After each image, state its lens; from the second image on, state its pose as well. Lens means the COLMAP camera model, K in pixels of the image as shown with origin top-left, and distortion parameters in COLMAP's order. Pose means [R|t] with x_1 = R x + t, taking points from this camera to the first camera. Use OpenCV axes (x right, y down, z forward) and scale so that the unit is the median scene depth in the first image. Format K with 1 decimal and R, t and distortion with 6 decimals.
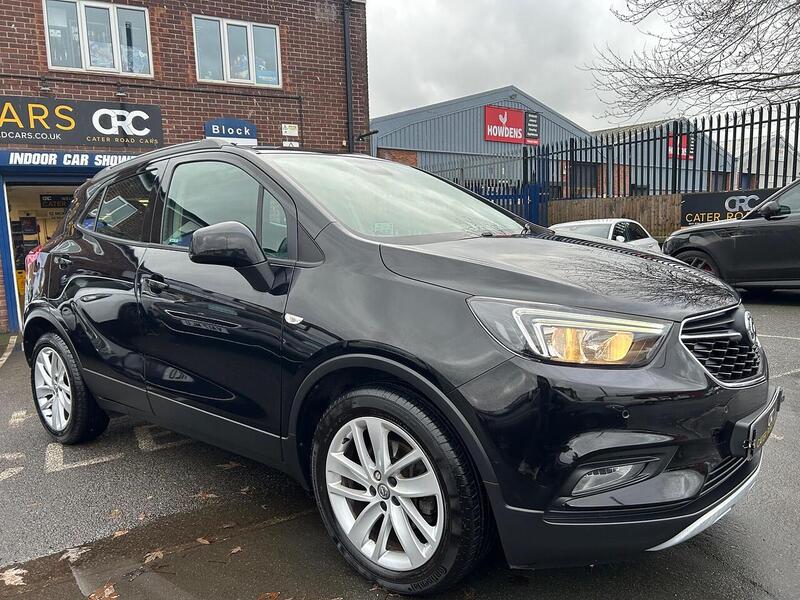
lens RADIAL K [[595.6, 0, 400.0], [0, 595.6, 300.0], [0, 0, 1]] dist [0.053484, -0.055658]
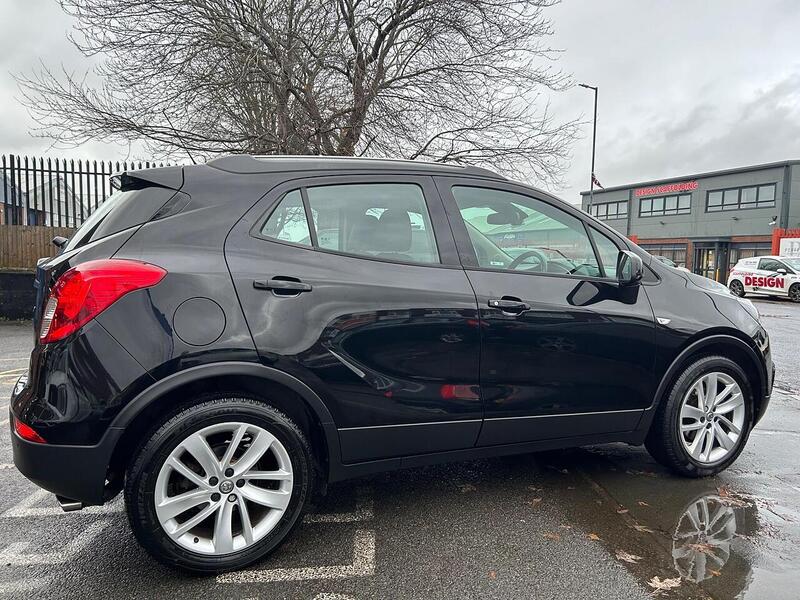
lens RADIAL K [[595.6, 0, 400.0], [0, 595.6, 300.0], [0, 0, 1]] dist [0.053484, -0.055658]
pose [[0.450615, -0.021266, 0.892465, -0.104703], [0.074979, 0.997085, -0.014099, -0.002702], [-0.889564, 0.073270, 0.450896, 0.053598]]
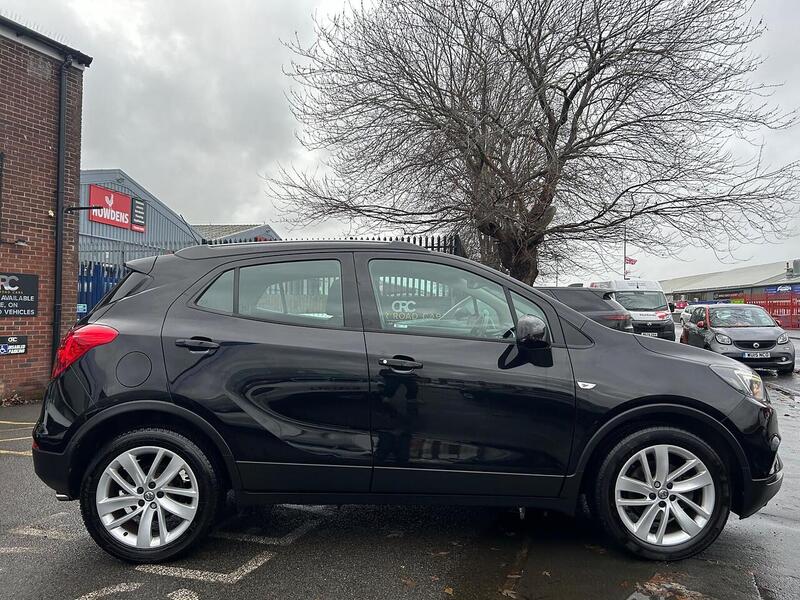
lens RADIAL K [[595.6, 0, 400.0], [0, 595.6, 300.0], [0, 0, 1]] dist [0.053484, -0.055658]
pose [[0.767224, 0.057542, 0.638793, -0.085187], [0.039920, 0.989752, -0.137102, 0.000538], [-0.640136, 0.130688, 0.757065, 0.010468]]
